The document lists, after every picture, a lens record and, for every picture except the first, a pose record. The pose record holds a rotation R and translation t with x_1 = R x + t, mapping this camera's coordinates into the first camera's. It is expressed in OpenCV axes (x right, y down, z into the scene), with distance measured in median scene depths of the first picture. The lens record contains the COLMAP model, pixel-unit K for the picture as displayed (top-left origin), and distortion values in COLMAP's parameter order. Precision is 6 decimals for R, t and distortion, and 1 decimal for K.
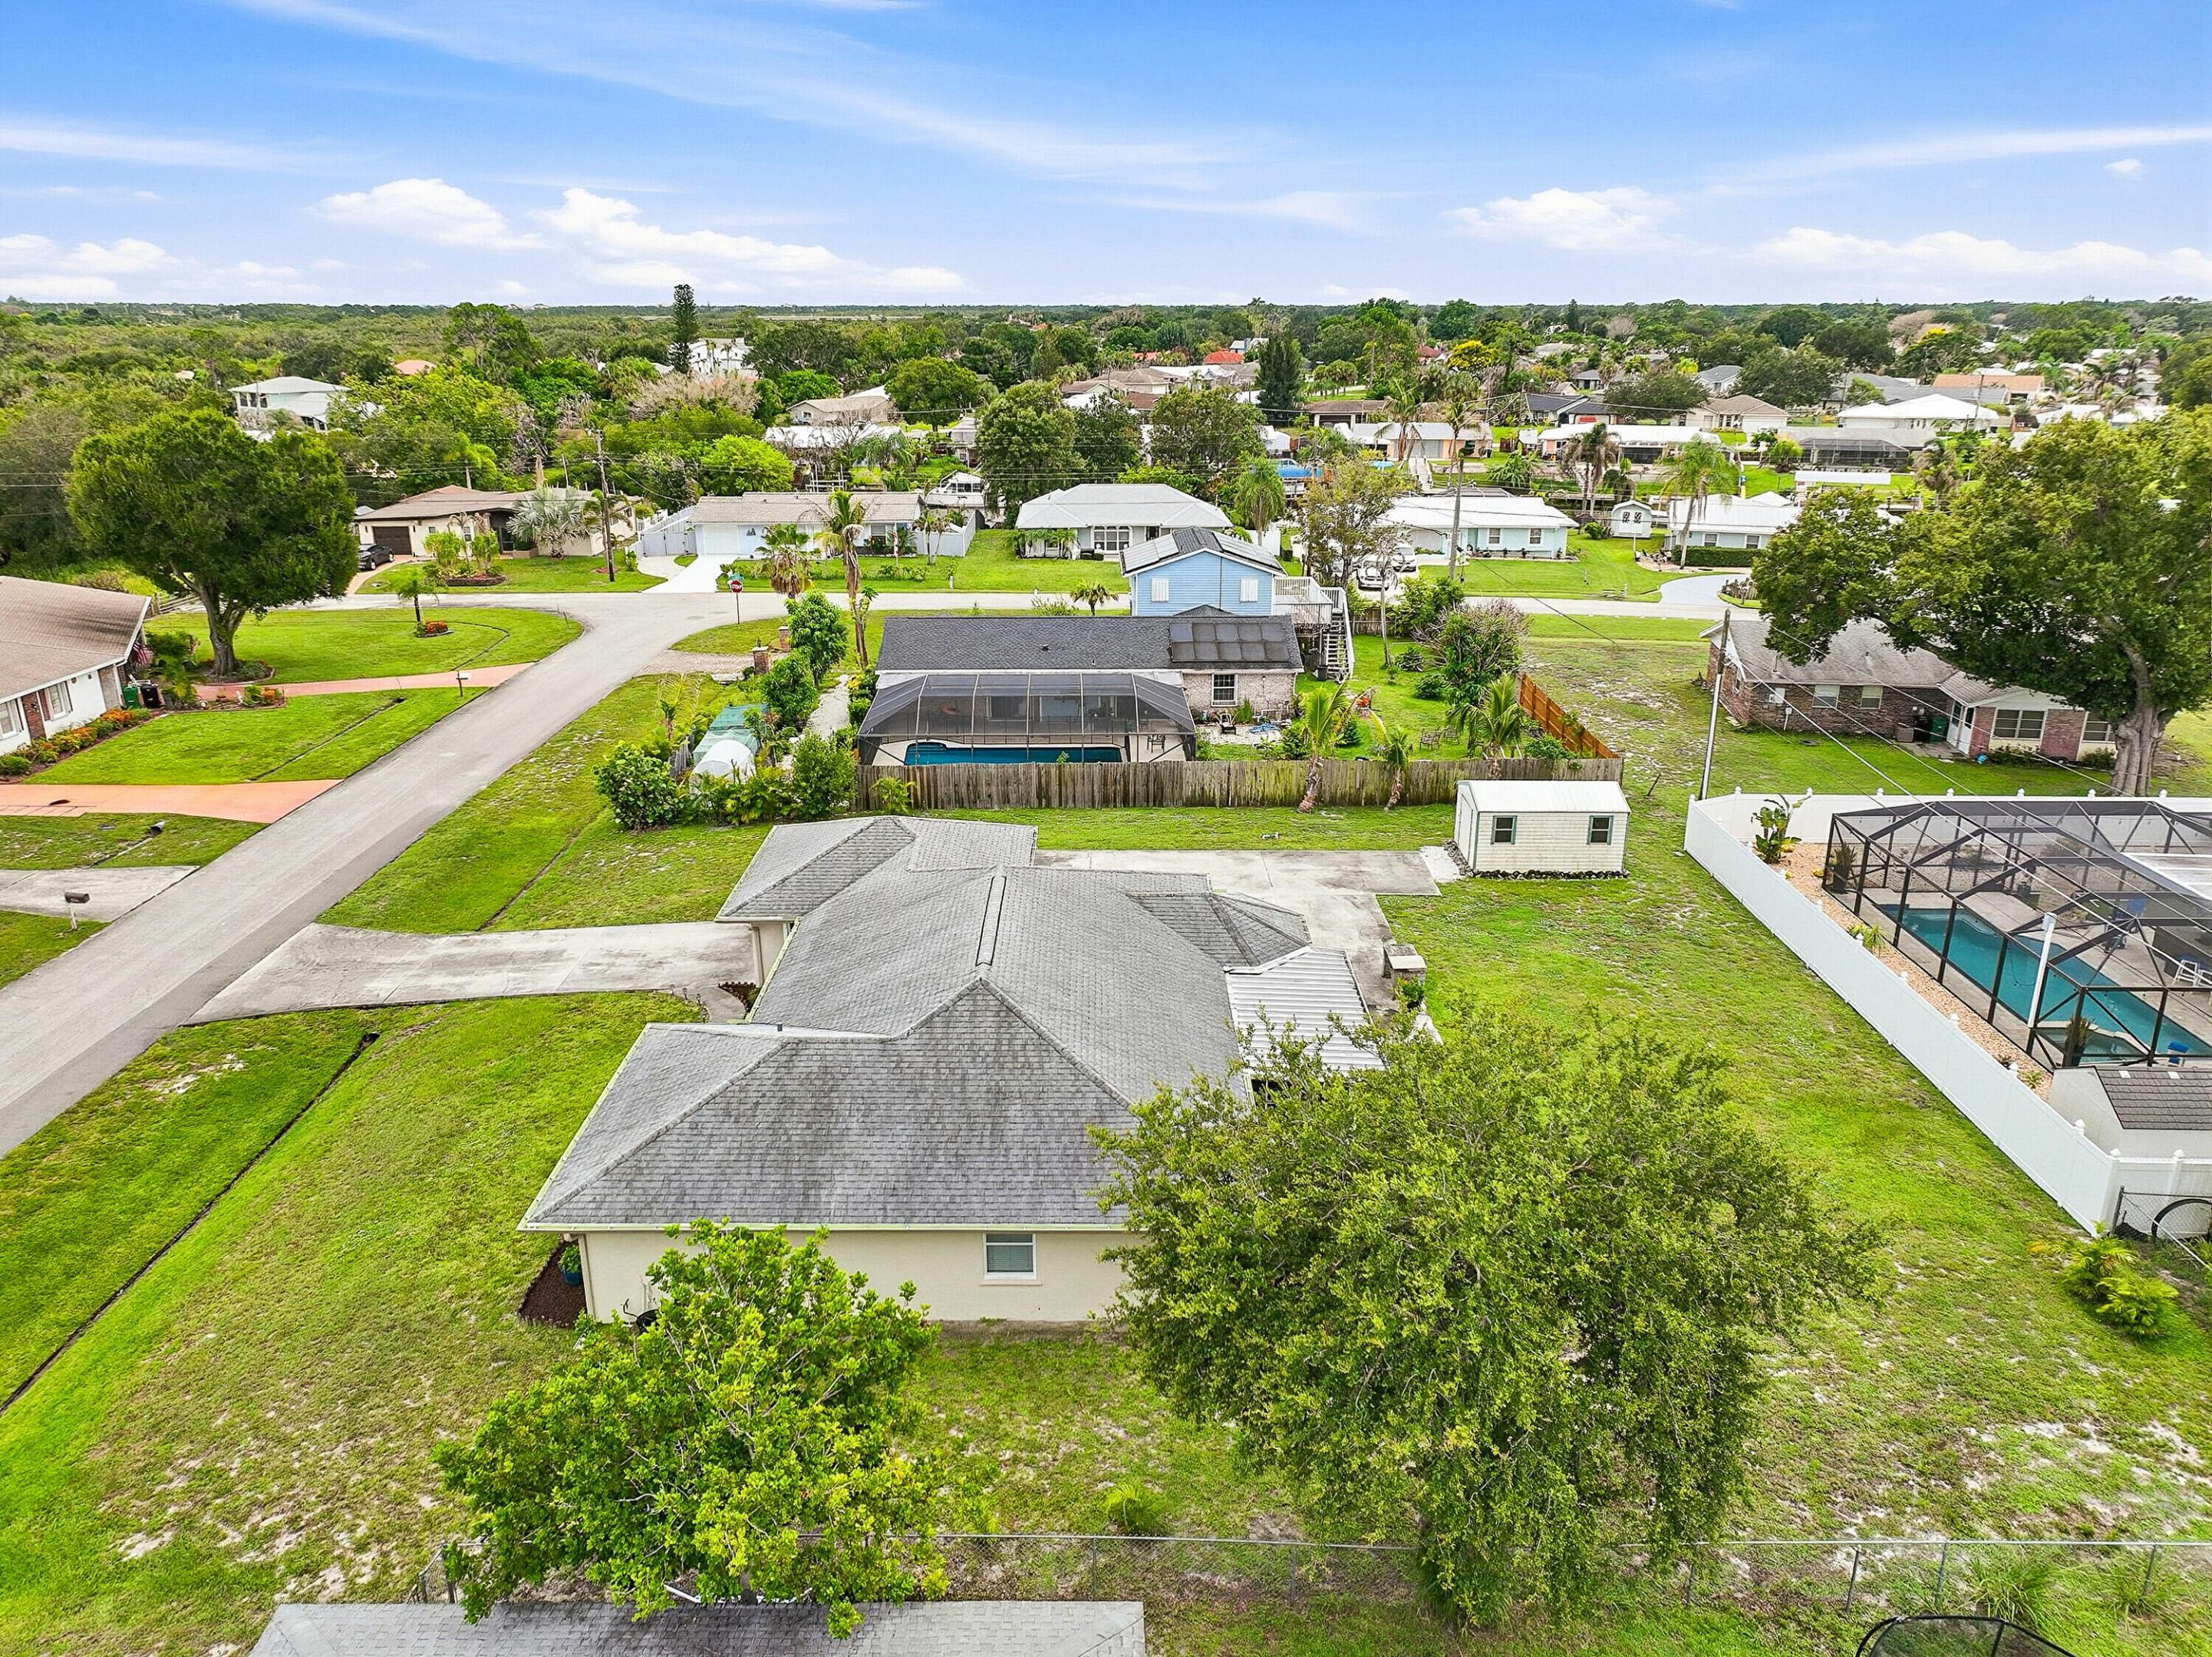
lens RADIAL K [[1553.2, 0, 1106.8], [0, 1553.2, 827.9], [0, 0, 1]] dist [-0.000681, 0.016500]
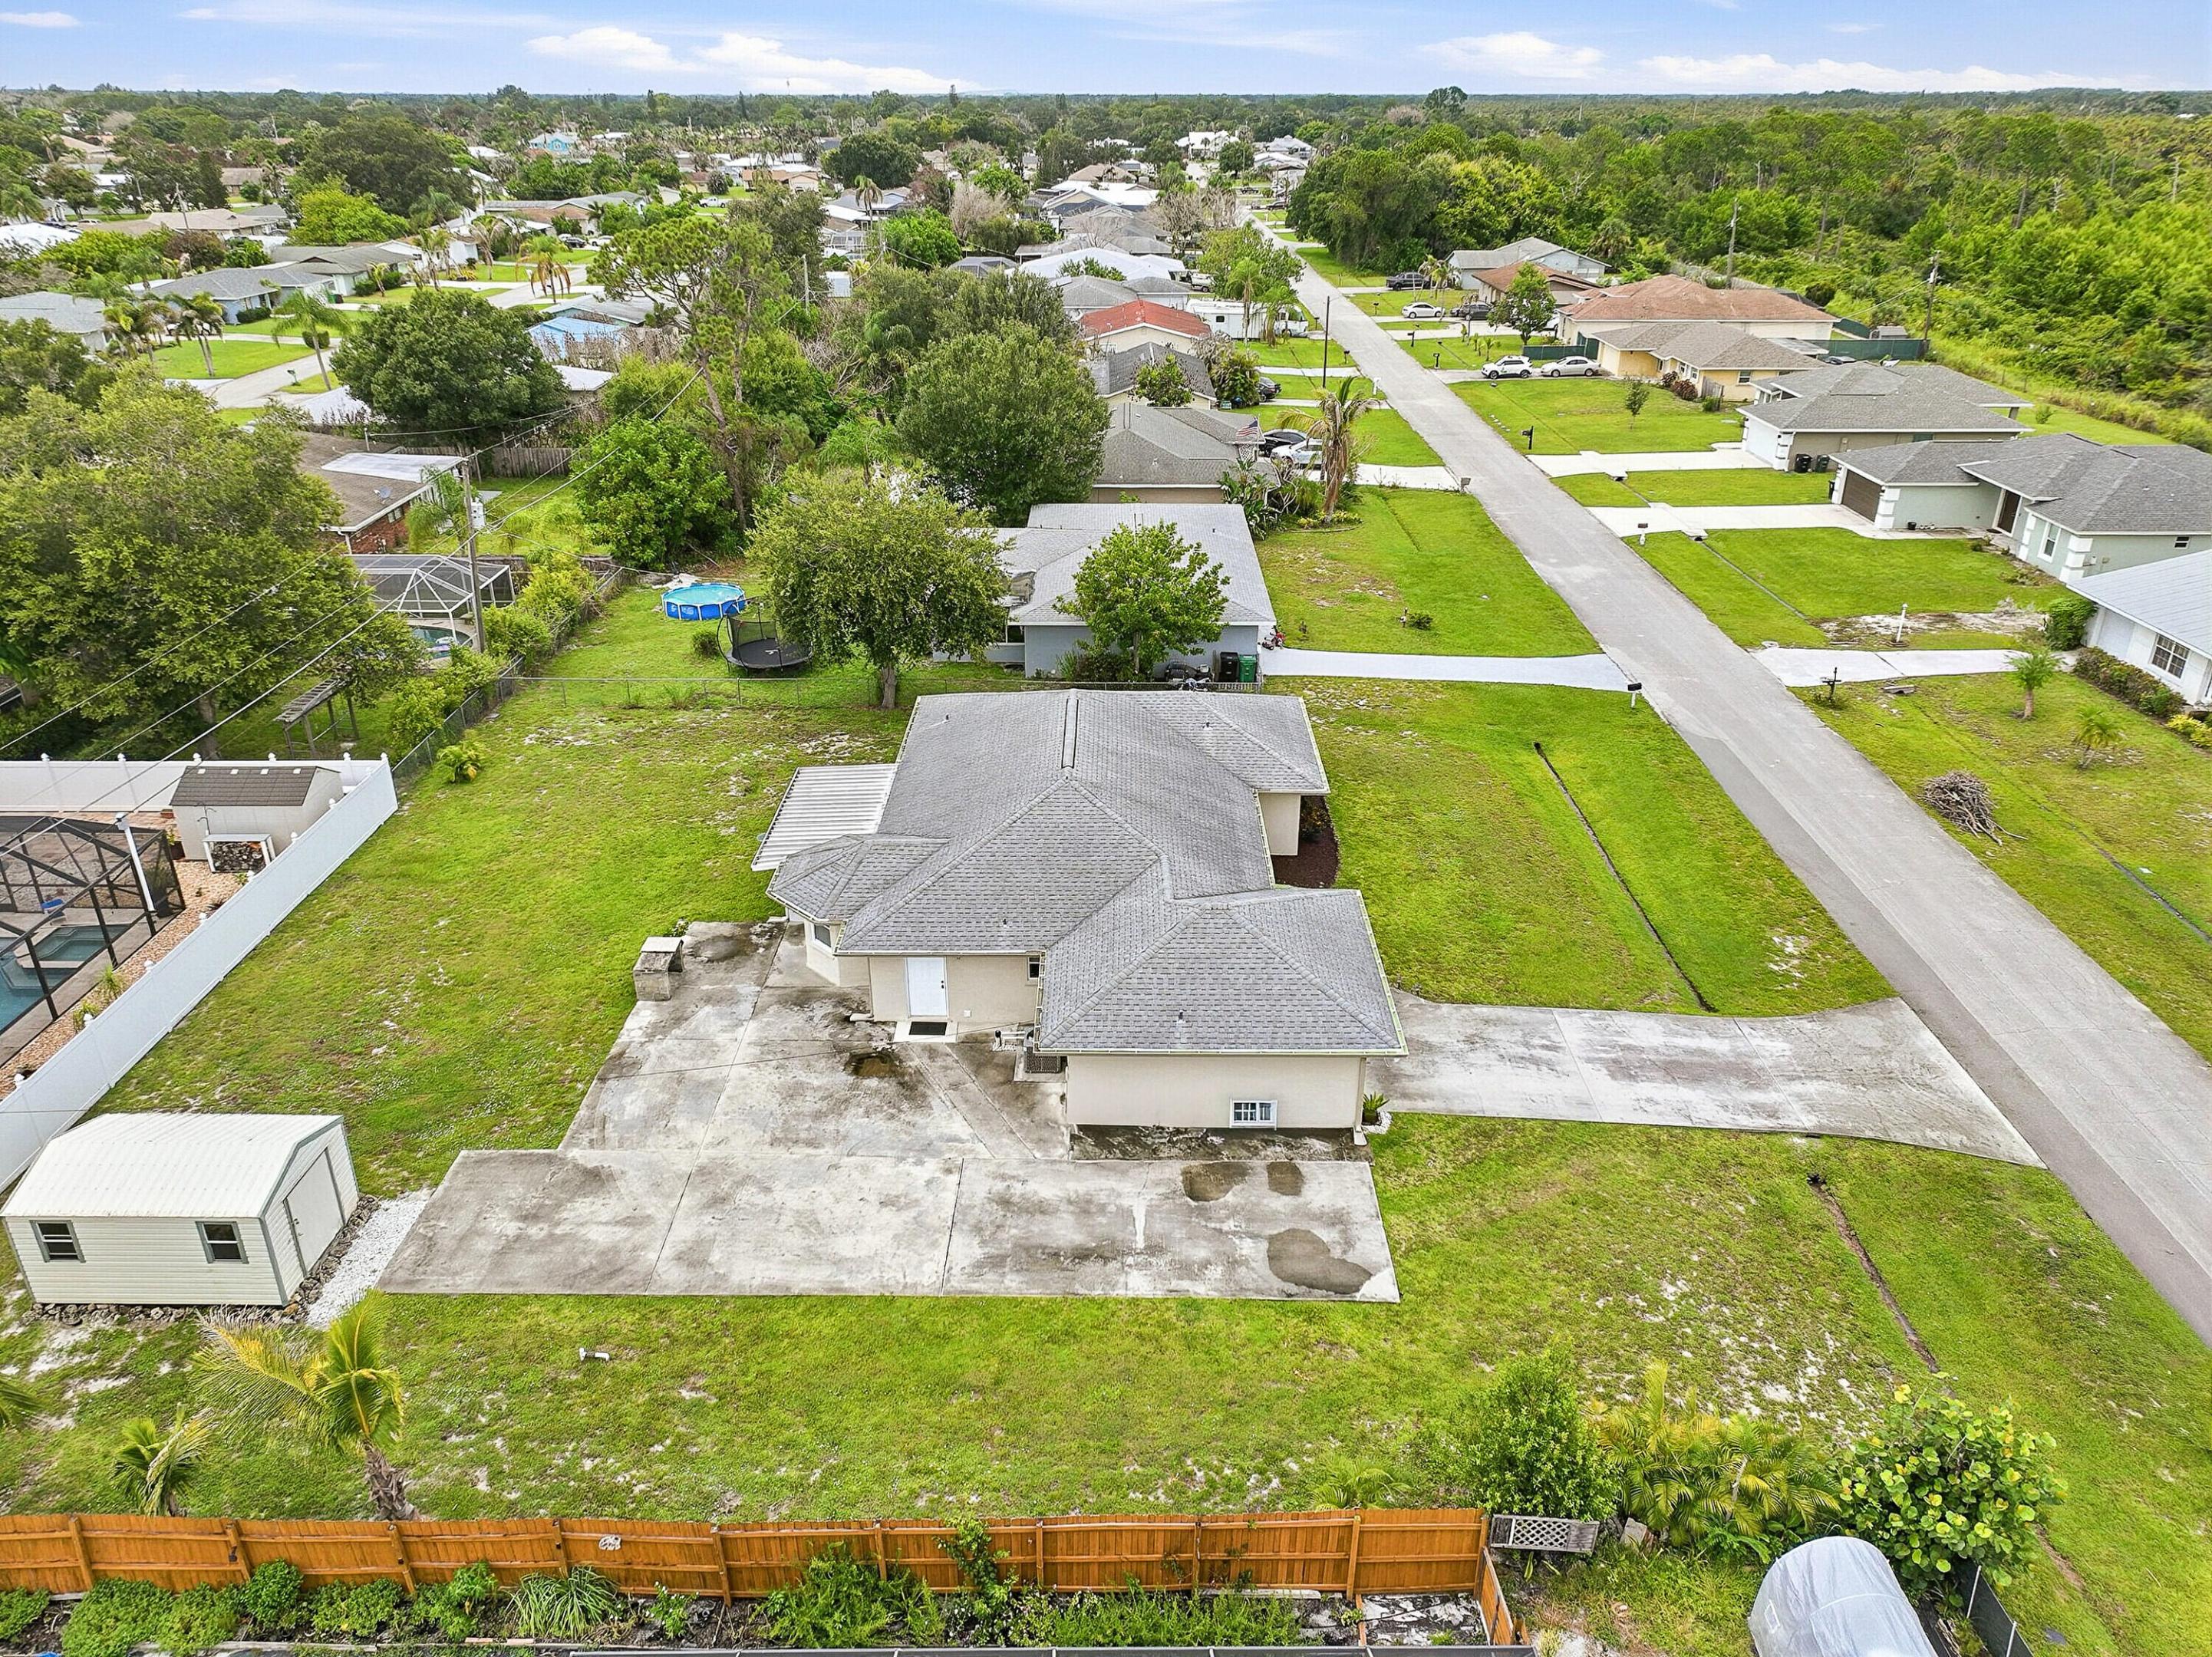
lens RADIAL K [[1553.2, 0, 1108.3], [0, 1553.2, 815.6], [0, 0, 1]] dist [-0.000681, 0.016500]
pose [[-0.999963, -0.002927, 0.008090, -0.062952], [0.003446, 0.725360, 0.688361, -0.421450], [-0.007883, 0.688363, -0.725323, 1.075359]]
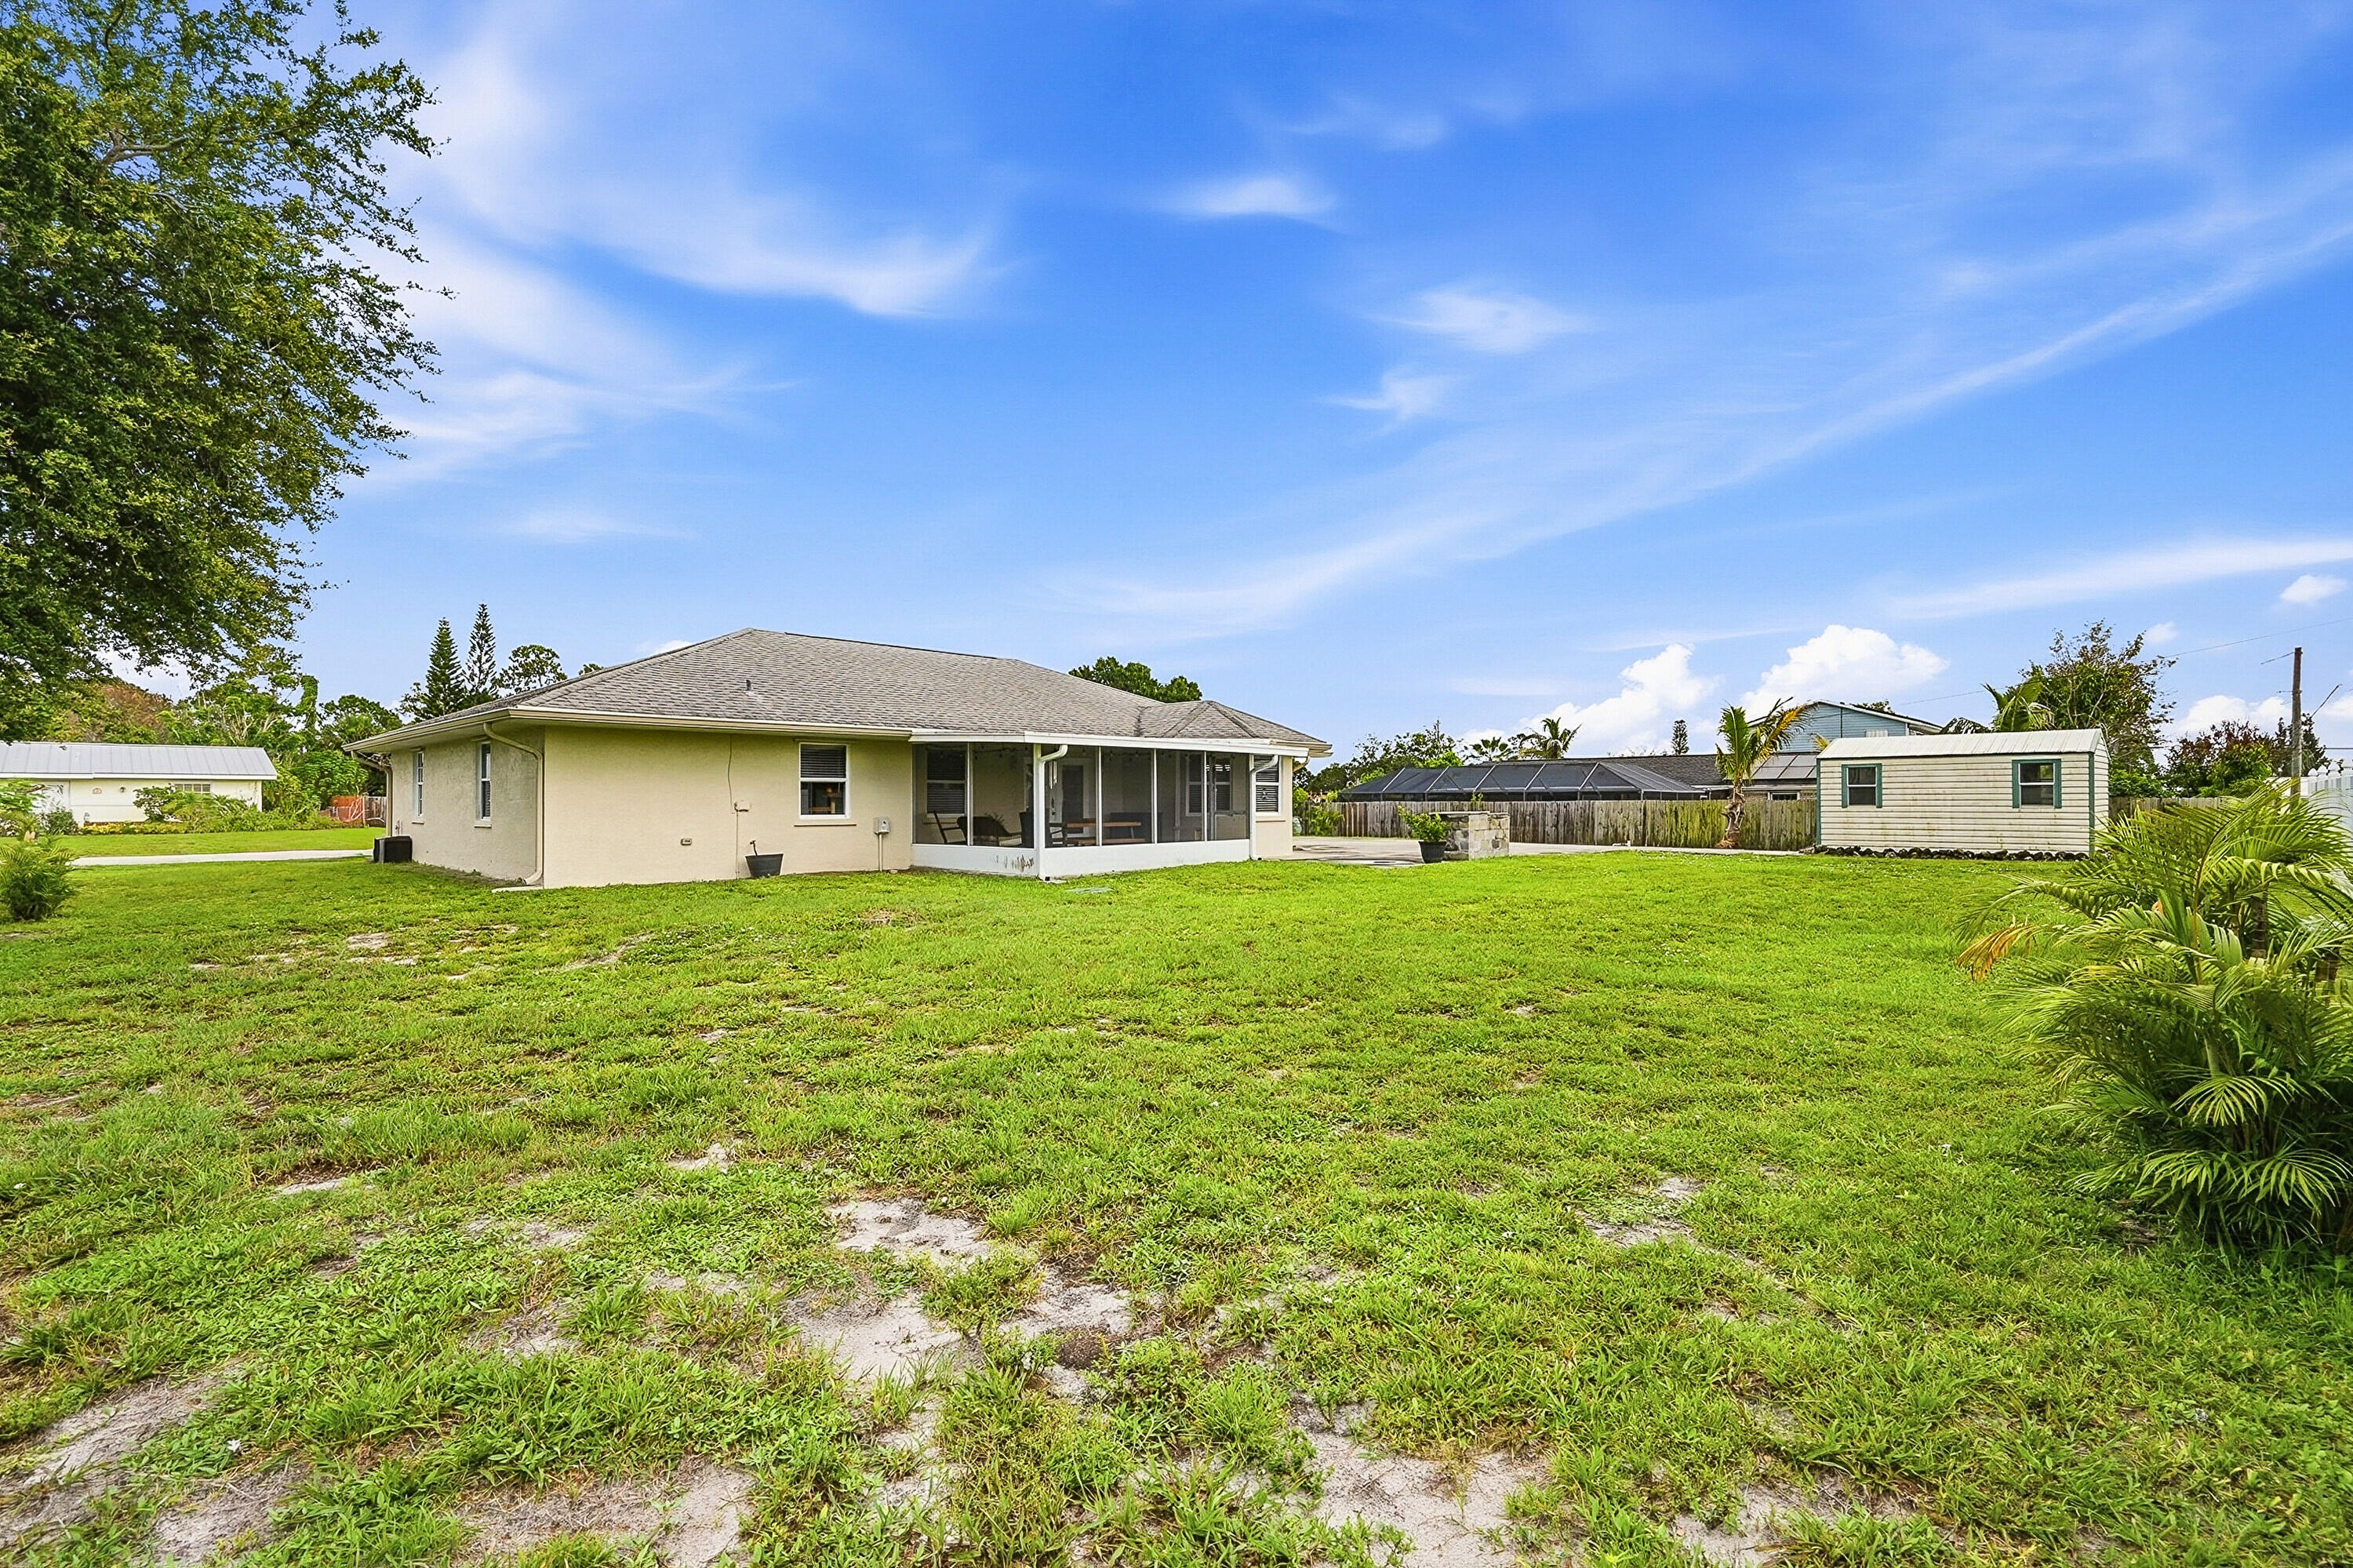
lens RADIAL K [[1078.7, 0, 1173.7], [0, 1078.7, 784.4], [0, 0, 1]] dist [-0.001016, 0.000016]
pose [[0.712855, -0.012734, -0.701195, 0.294995], [-0.221300, 0.944667, -0.242135, 0.146427], [0.665480, 0.327782, 0.670593, 0.369410]]
